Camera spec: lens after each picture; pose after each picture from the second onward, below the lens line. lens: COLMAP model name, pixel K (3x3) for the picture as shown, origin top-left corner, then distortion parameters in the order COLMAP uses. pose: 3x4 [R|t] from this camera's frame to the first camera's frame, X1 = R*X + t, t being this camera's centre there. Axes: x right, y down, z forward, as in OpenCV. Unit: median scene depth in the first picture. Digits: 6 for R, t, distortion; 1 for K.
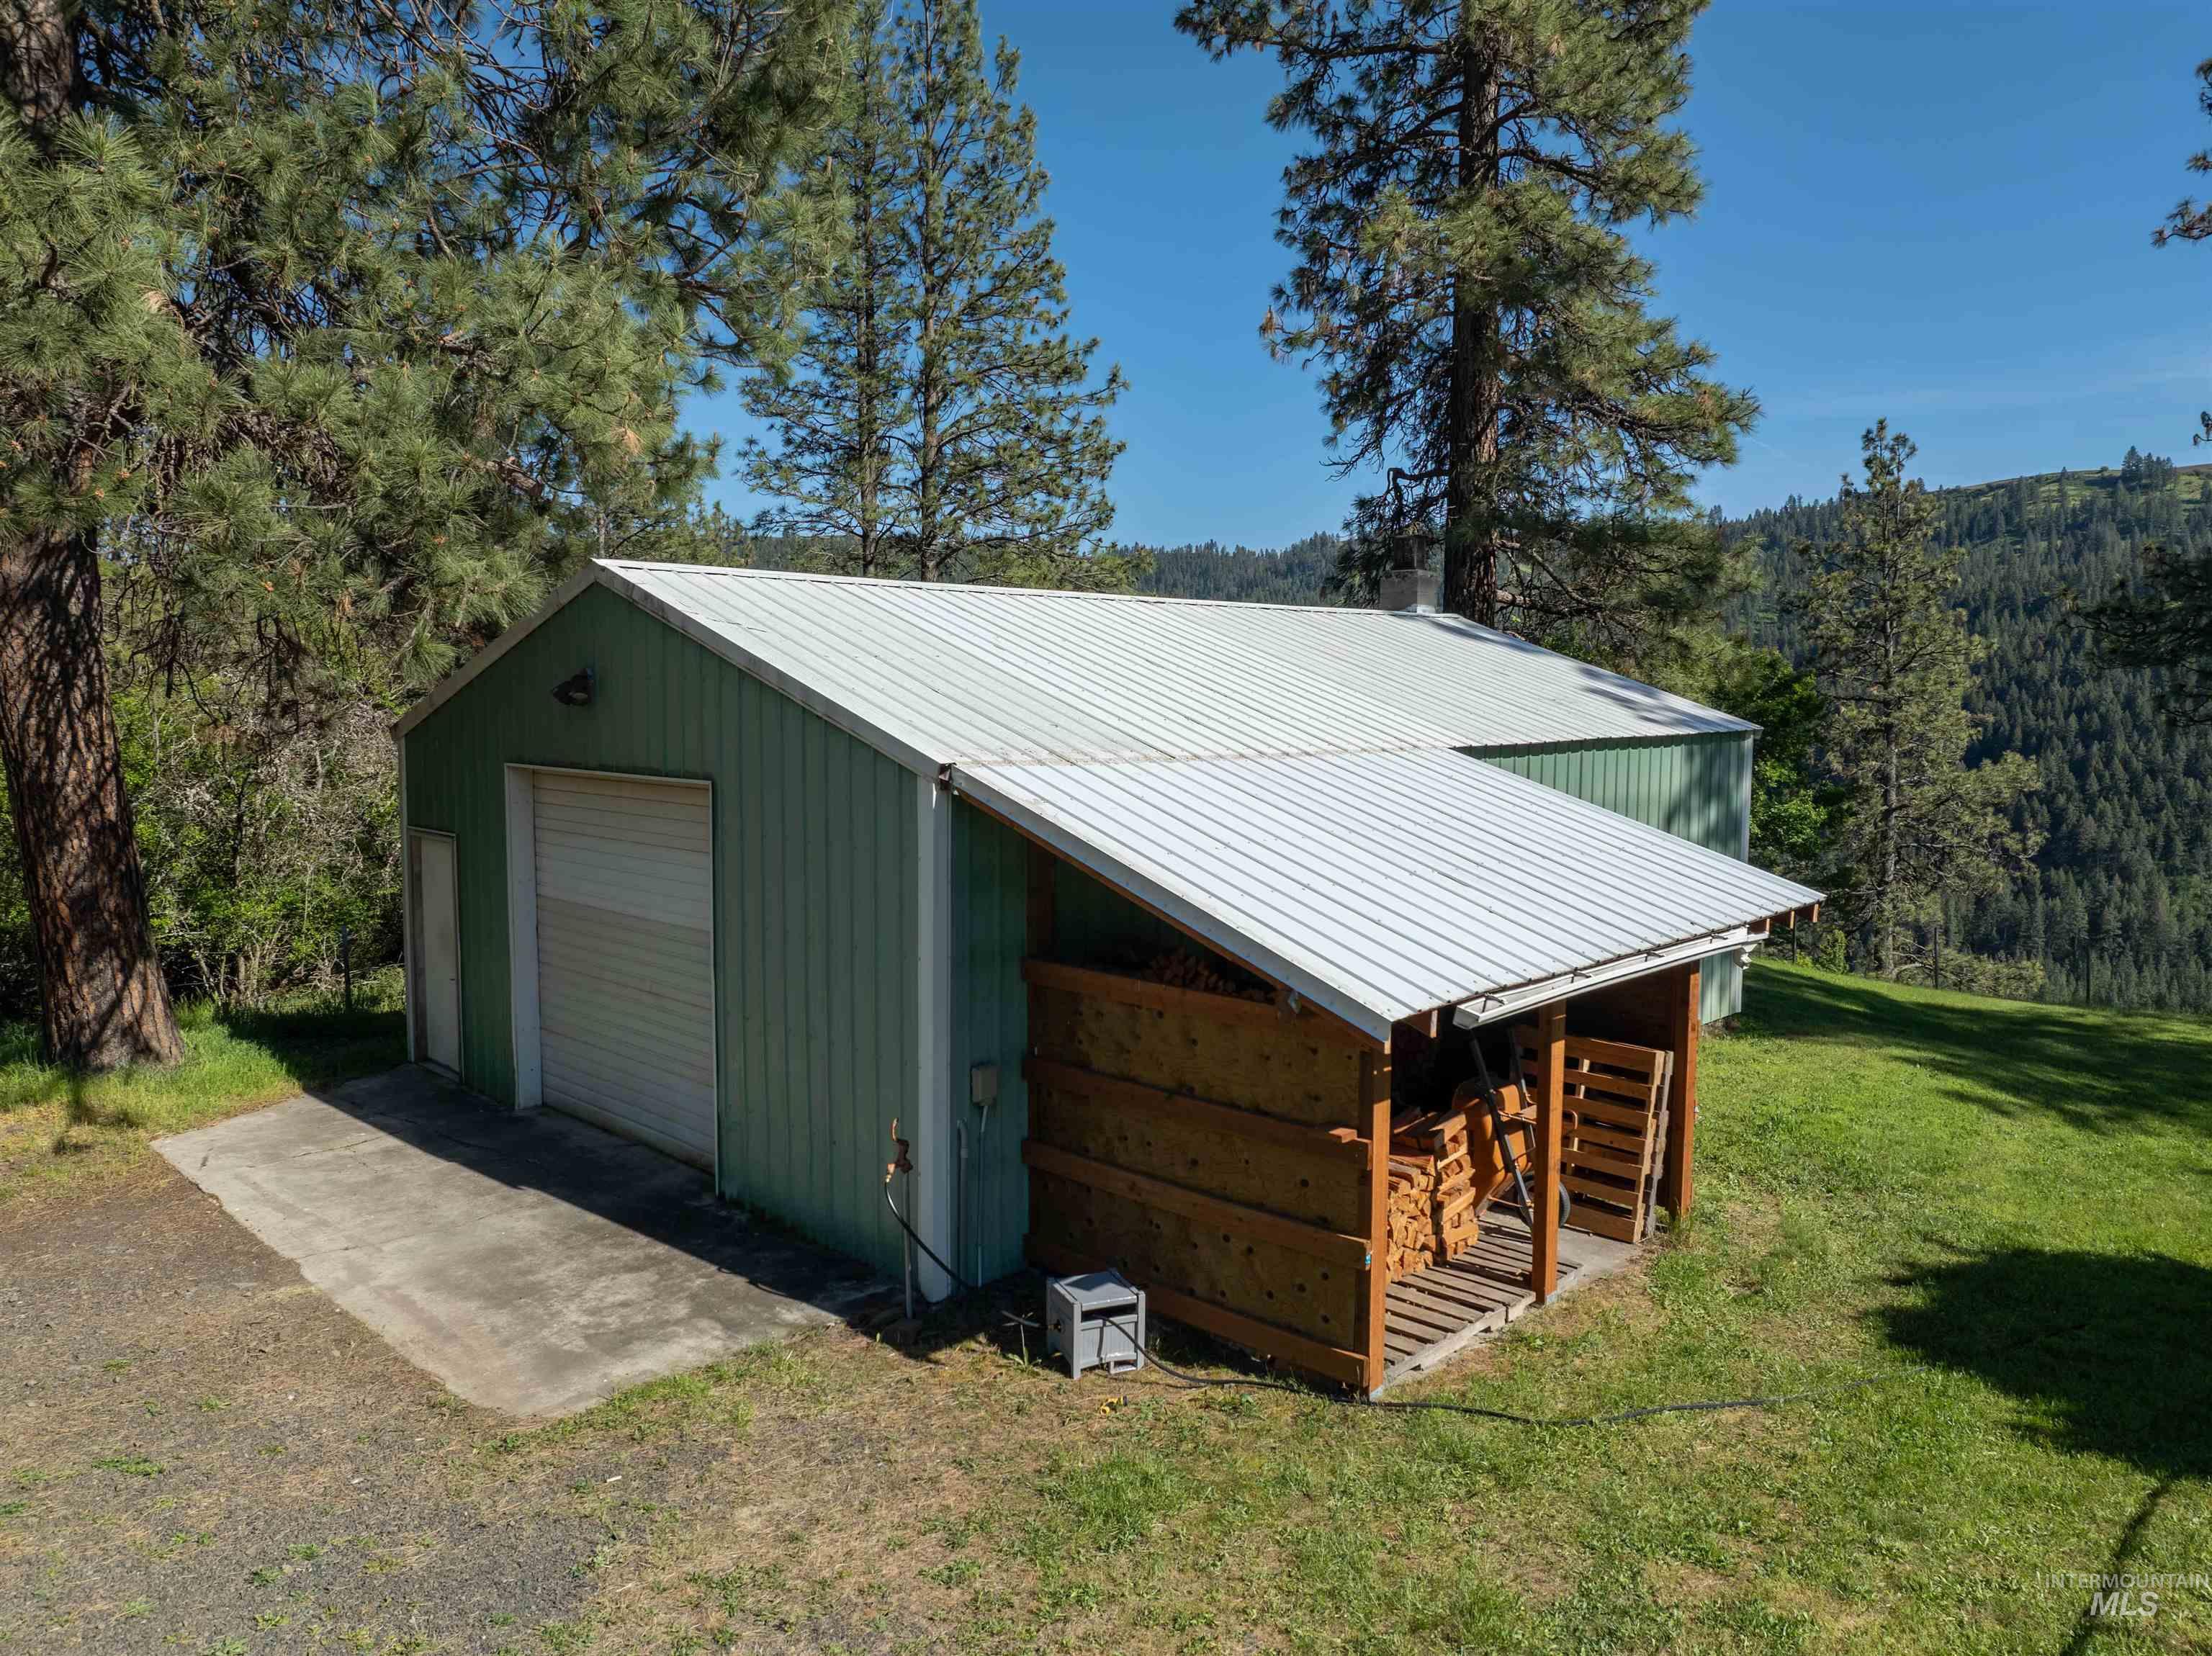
lens RADIAL K [[1570.7, 0, 1105.7], [0, 1570.7, 829.4], [0, 0, 1]] dist [-0.043641, 0.012369]
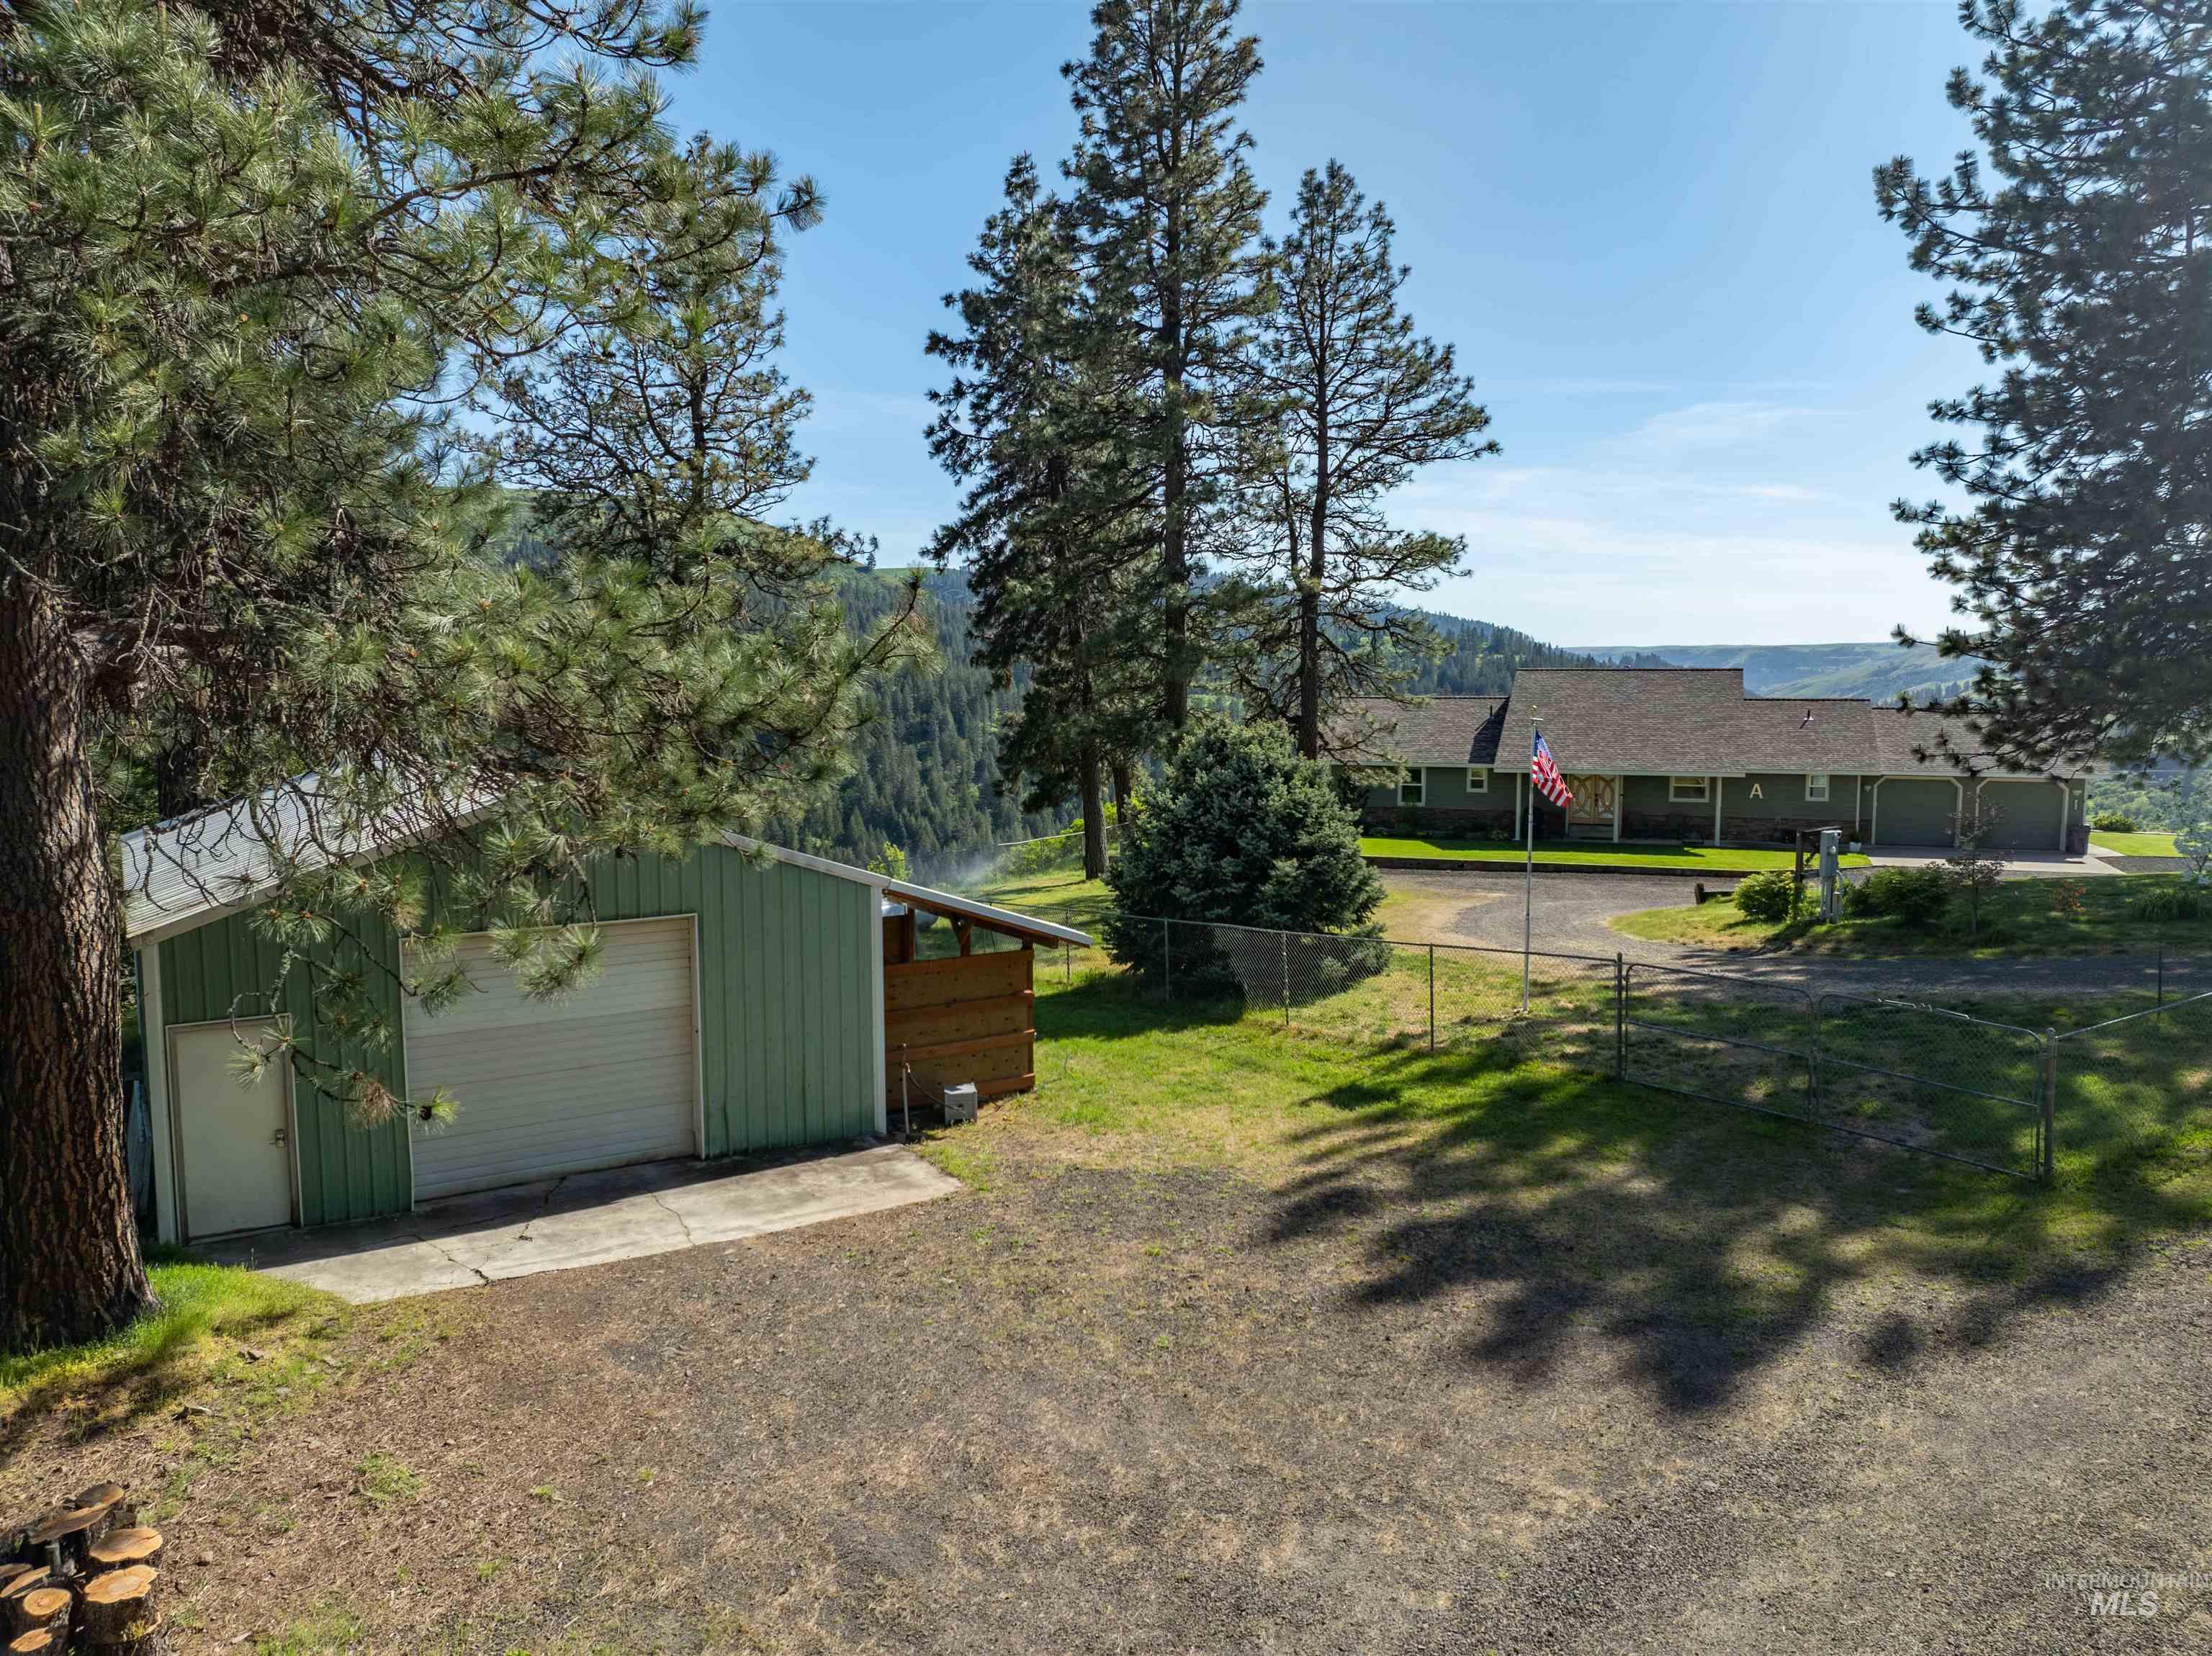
lens RADIAL K [[1570.7, 0, 1121.2], [0, 1570.7, 825.4], [0, 0, 1]] dist [-0.043641, 0.012369]
pose [[0.164616, -0.091389, 0.982115, -2.209758], [0.072137, 0.994147, 0.080418, -0.281985], [-0.983716, 0.057609, 0.170245, 0.285642]]
